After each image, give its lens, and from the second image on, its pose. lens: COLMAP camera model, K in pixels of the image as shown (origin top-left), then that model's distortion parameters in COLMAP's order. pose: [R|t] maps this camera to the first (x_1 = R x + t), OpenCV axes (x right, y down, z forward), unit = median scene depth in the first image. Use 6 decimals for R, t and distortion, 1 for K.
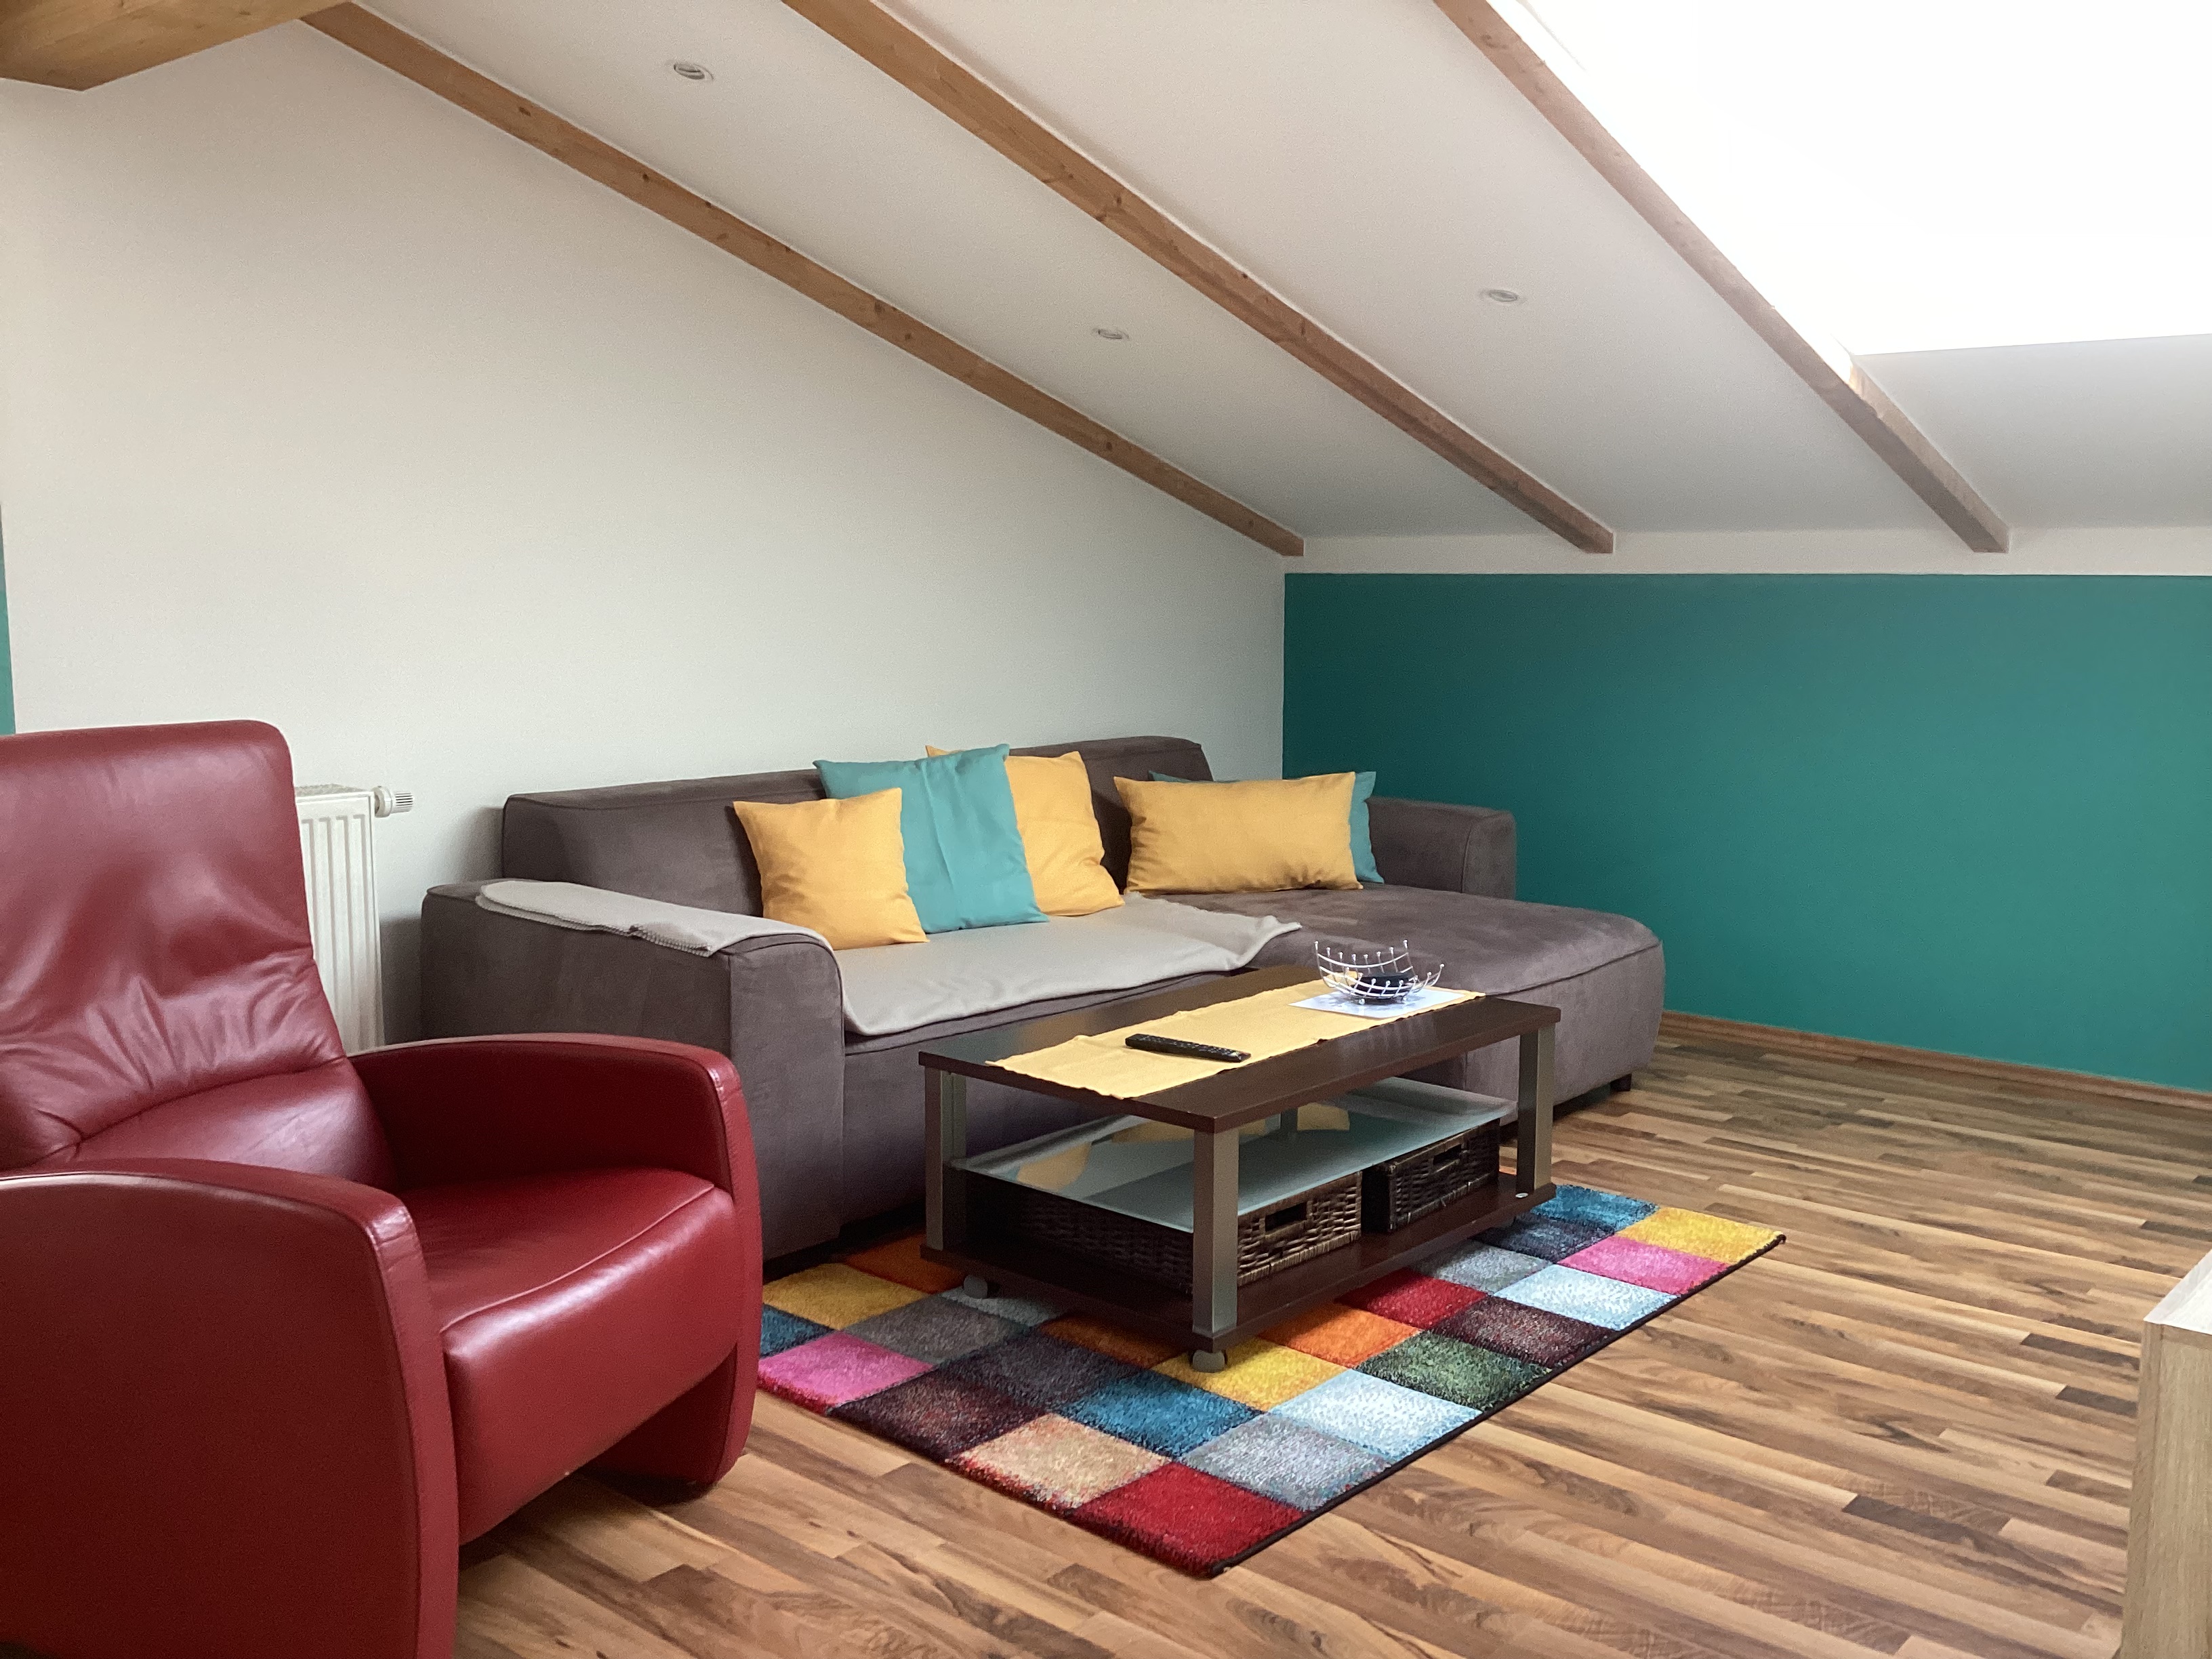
lens RADIAL K [[1999.0, 0, 1116.5], [0, 1999.0, 822.1], [0, 0, 1]] dist [0.137883, -0.266087]
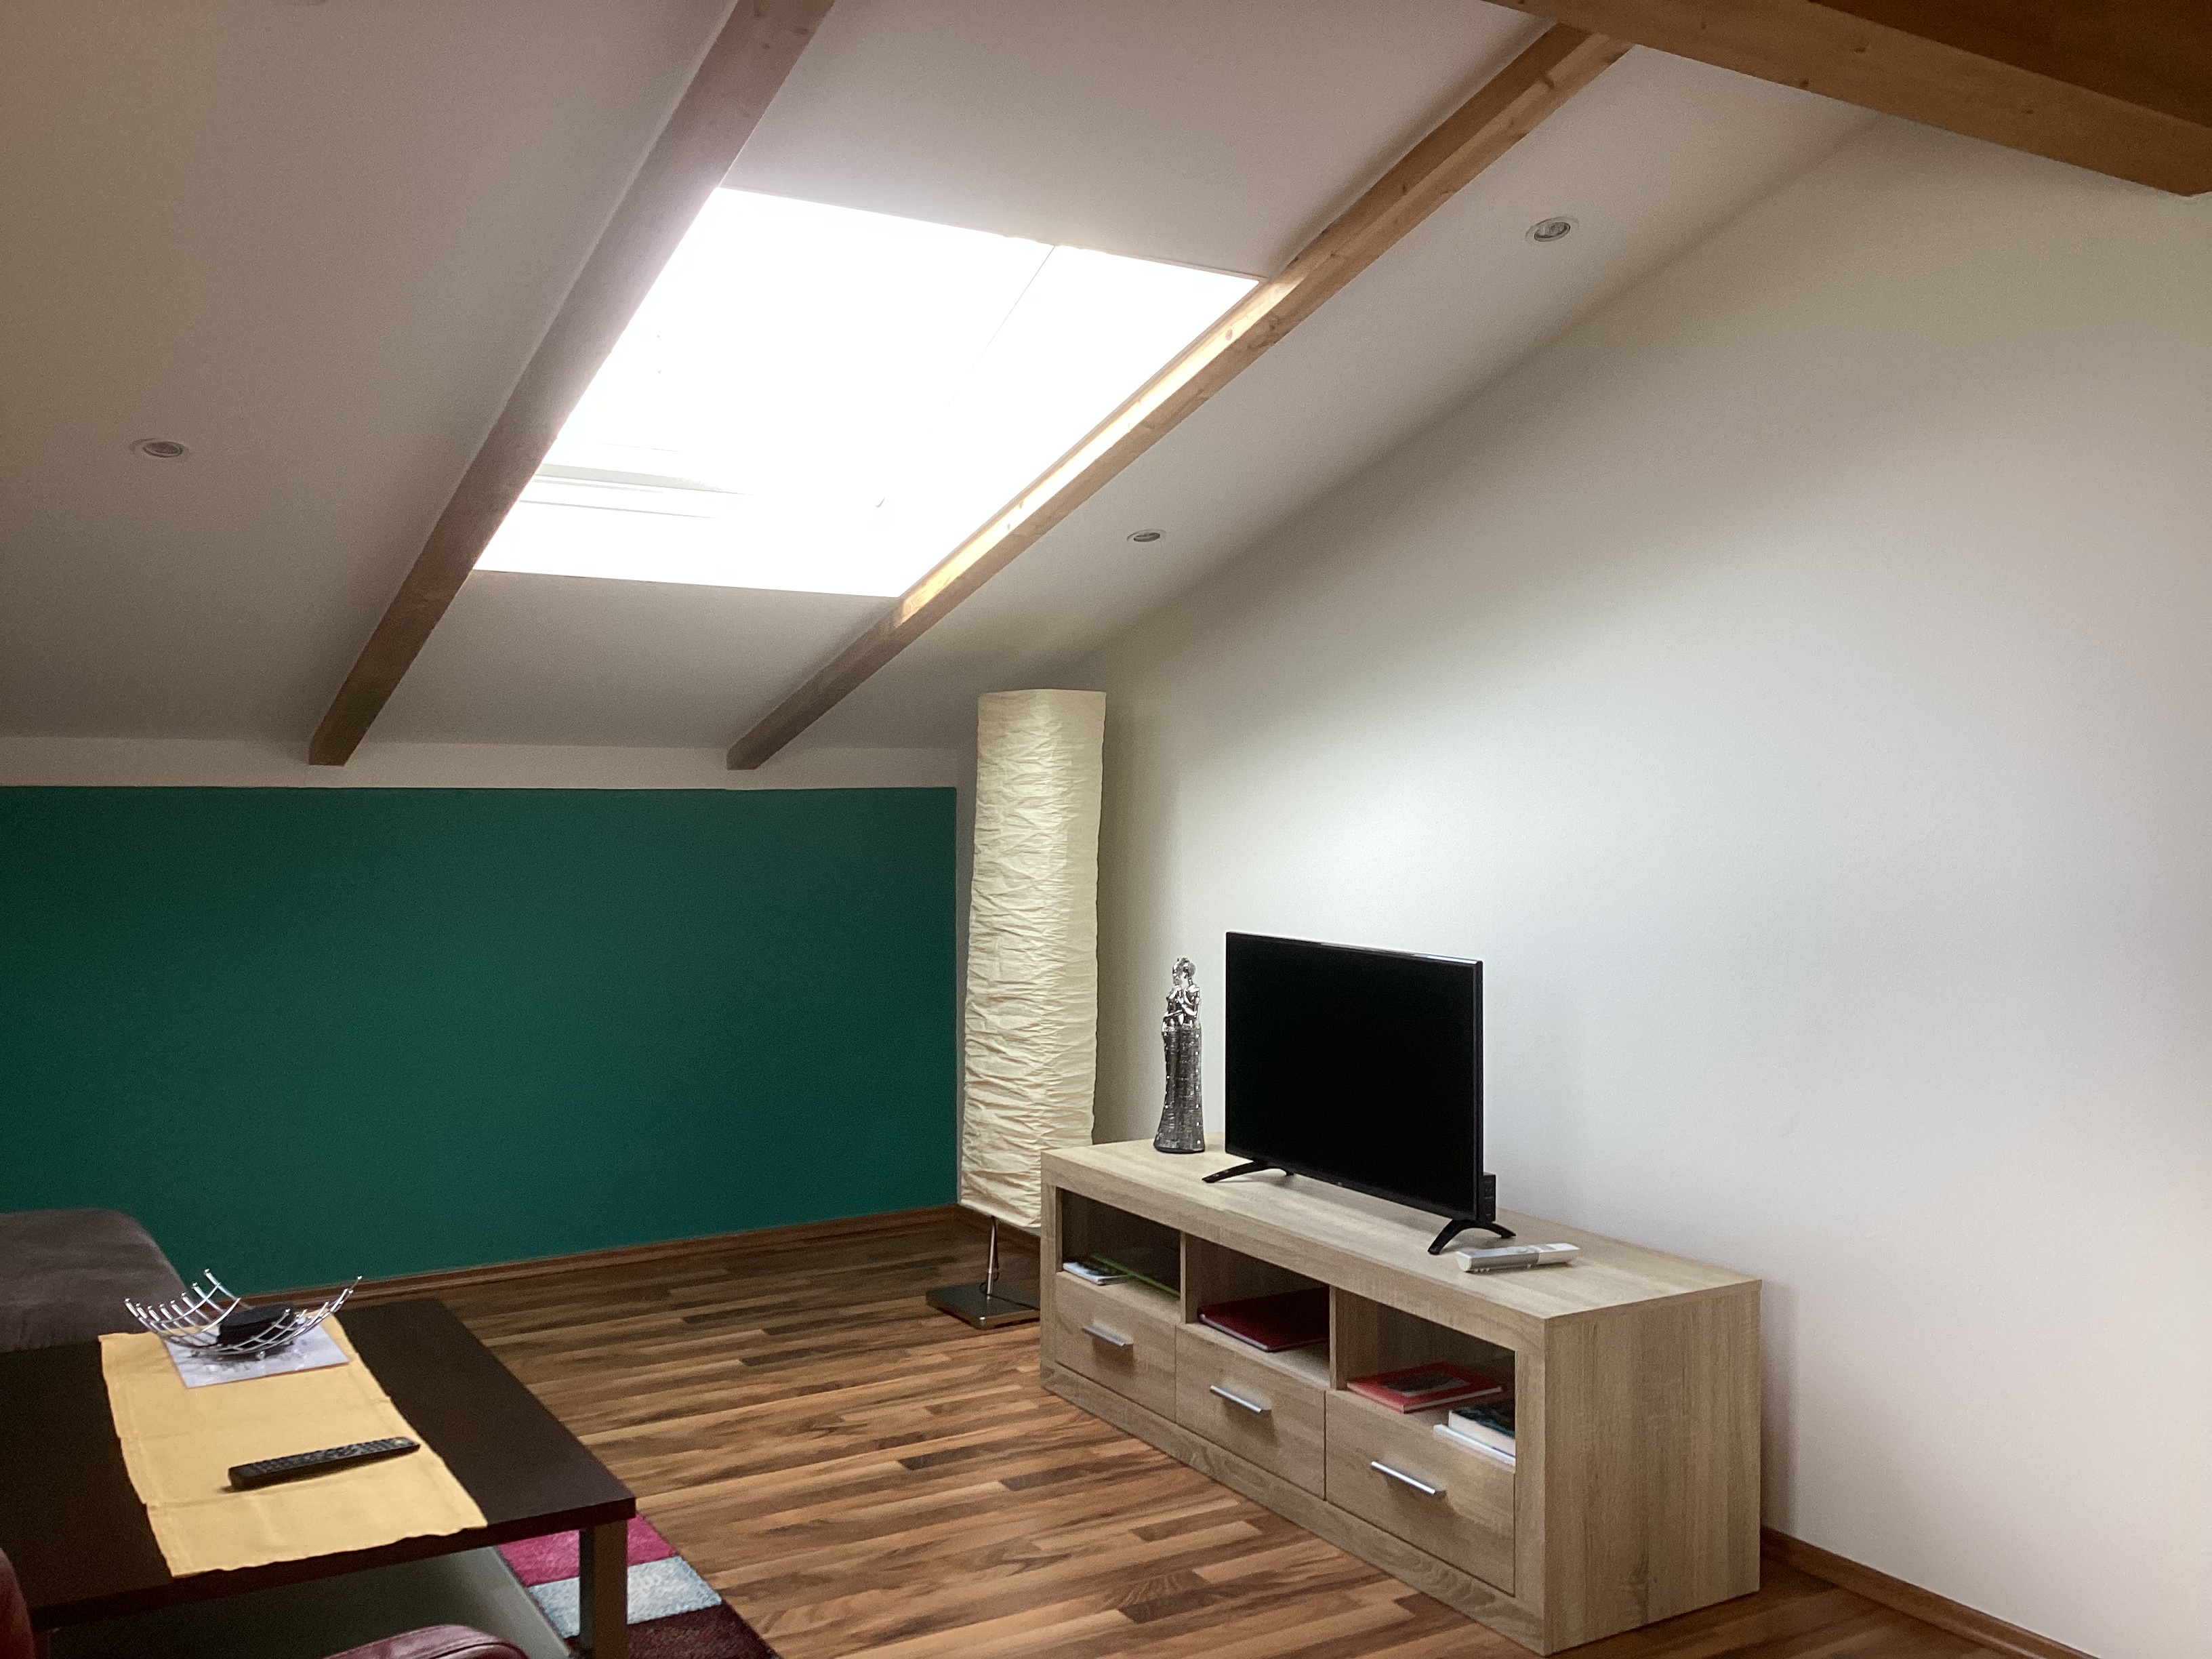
lens RADIAL K [[1999.0, 0, 1116.5], [0, 1999.0, 822.1], [0, 0, 1]] dist [0.137883, -0.266087]
pose [[0.303600, -0.021474, 0.952557, -0.556794], [0.114476, 0.993326, -0.014093, -0.067621], [-0.945897, 0.113324, 0.304032, 0.492860]]
